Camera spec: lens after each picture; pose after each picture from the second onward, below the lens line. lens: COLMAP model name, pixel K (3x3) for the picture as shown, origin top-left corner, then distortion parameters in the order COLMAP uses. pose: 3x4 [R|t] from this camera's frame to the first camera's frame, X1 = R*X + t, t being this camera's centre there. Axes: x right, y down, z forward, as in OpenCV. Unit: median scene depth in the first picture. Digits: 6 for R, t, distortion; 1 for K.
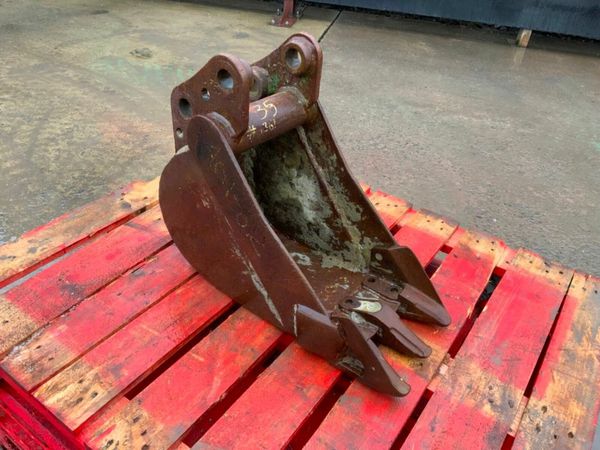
lens RADIAL K [[491.8, 0, 298.3], [0, 491.8, 225.6], [0, 0, 1]] dist [0.047901, -0.094663]
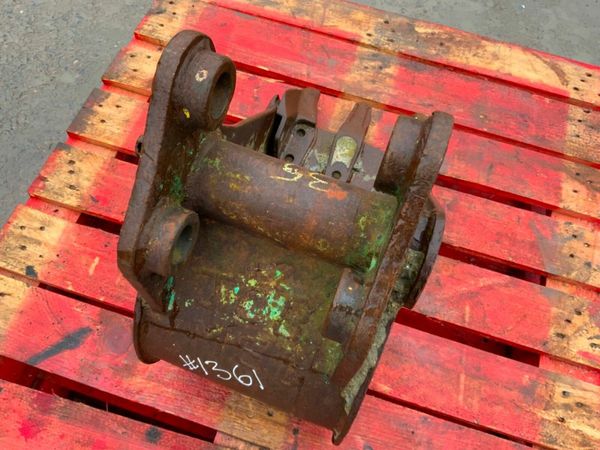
lens RADIAL K [[498.8, 0, 300.0], [0, 498.8, 225.0], [0, 0, 1]] dist [0.059296, -0.122907]
pose [[-0.297157, -0.888994, 0.348406, -0.264117], [0.494425, 0.168897, 0.852654, -0.613706], [-0.816849, 0.425632, 0.389352, 0.767134]]
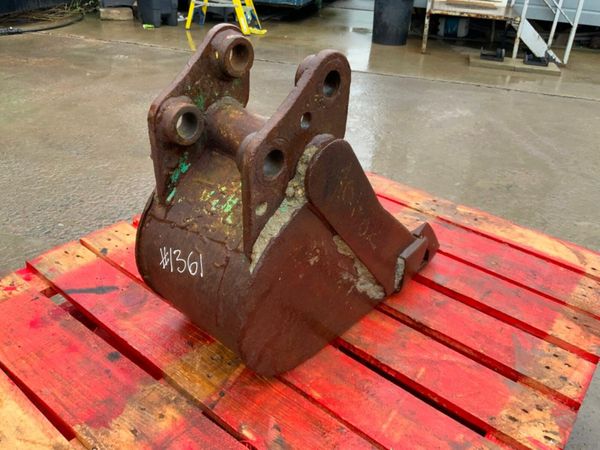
lens RADIAL K [[500.0, 0, 297.0], [0, 500.0, 226.2], [0, 0, 1]] dist [0.061912, -0.133885]
pose [[0.084920, -0.565876, 0.820105, -0.763941], [0.541658, 0.717053, 0.438682, -0.418112], [-0.836298, 0.406964, 0.367404, 0.686831]]
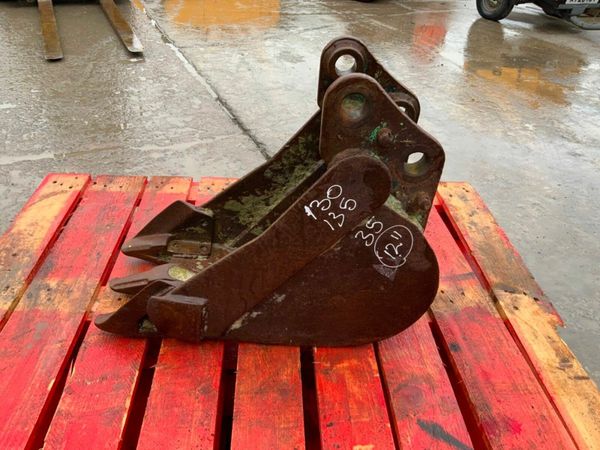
lens RADIAL K [[493.7, 0, 301.1], [0, 493.7, 226.0], [0, 0, 1]] dist [0.091261, -0.171865]
pose [[-0.781462, 0.239596, -0.576117, 0.504574], [-0.457027, 0.408807, 0.789939, -0.769464], [0.424787, 0.880608, -0.209965, 1.216397]]
